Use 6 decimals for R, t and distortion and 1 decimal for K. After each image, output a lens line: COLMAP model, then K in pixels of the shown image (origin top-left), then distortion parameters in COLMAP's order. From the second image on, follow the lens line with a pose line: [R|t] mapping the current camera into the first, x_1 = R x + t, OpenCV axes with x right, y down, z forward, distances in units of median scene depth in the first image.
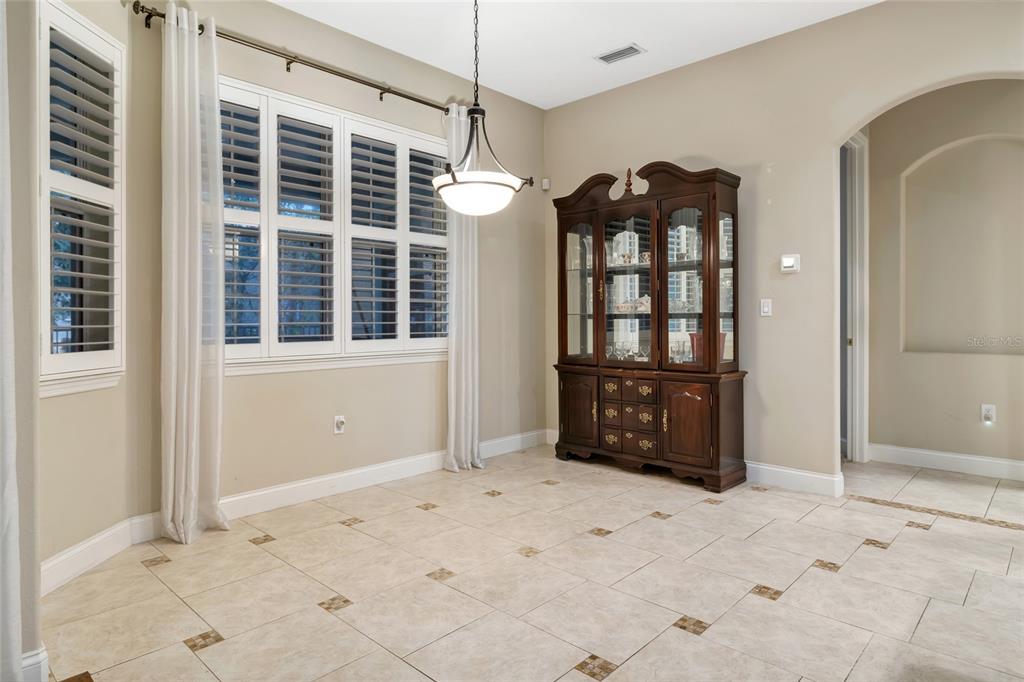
lens RADIAL K [[591.3, 0, 511.1], [0, 591.3, 316.3], [0, 0, 1]] dist [0.003909, -0.001212]
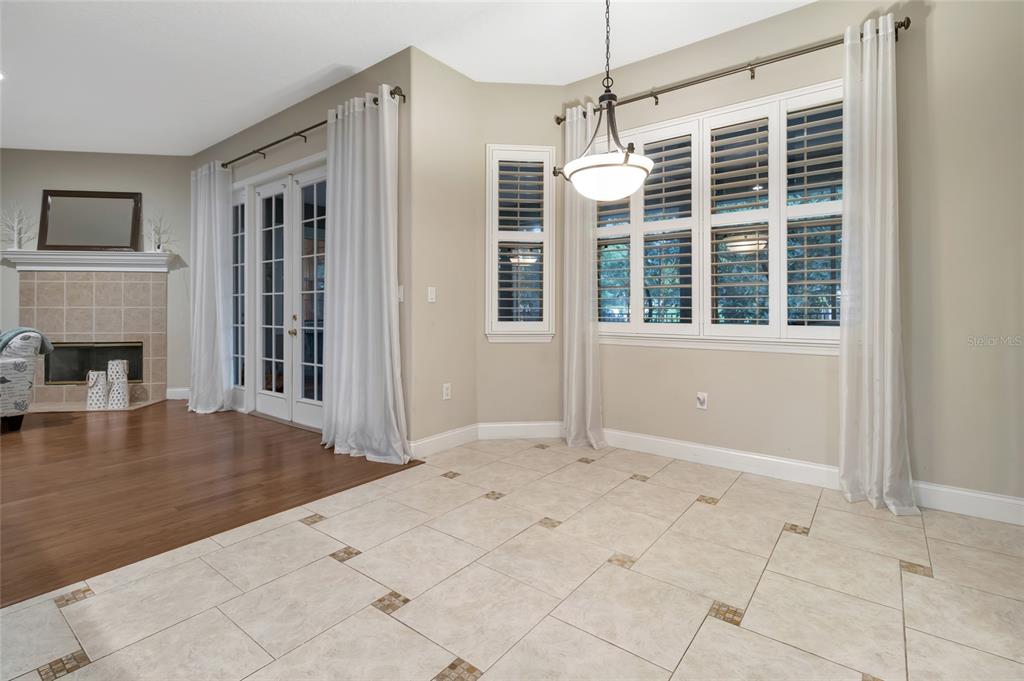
lens RADIAL K [[472.7, 0, 516.6], [0, 472.7, 302.8], [0, 0, 1]] dist [0.005148, 0.001062]
pose [[0.109716, -0.004463, -0.993953, 0.592968], [0.009128, 0.999952, -0.003482, 0.002389], [0.993921, -0.008690, 0.109751, 0.615077]]
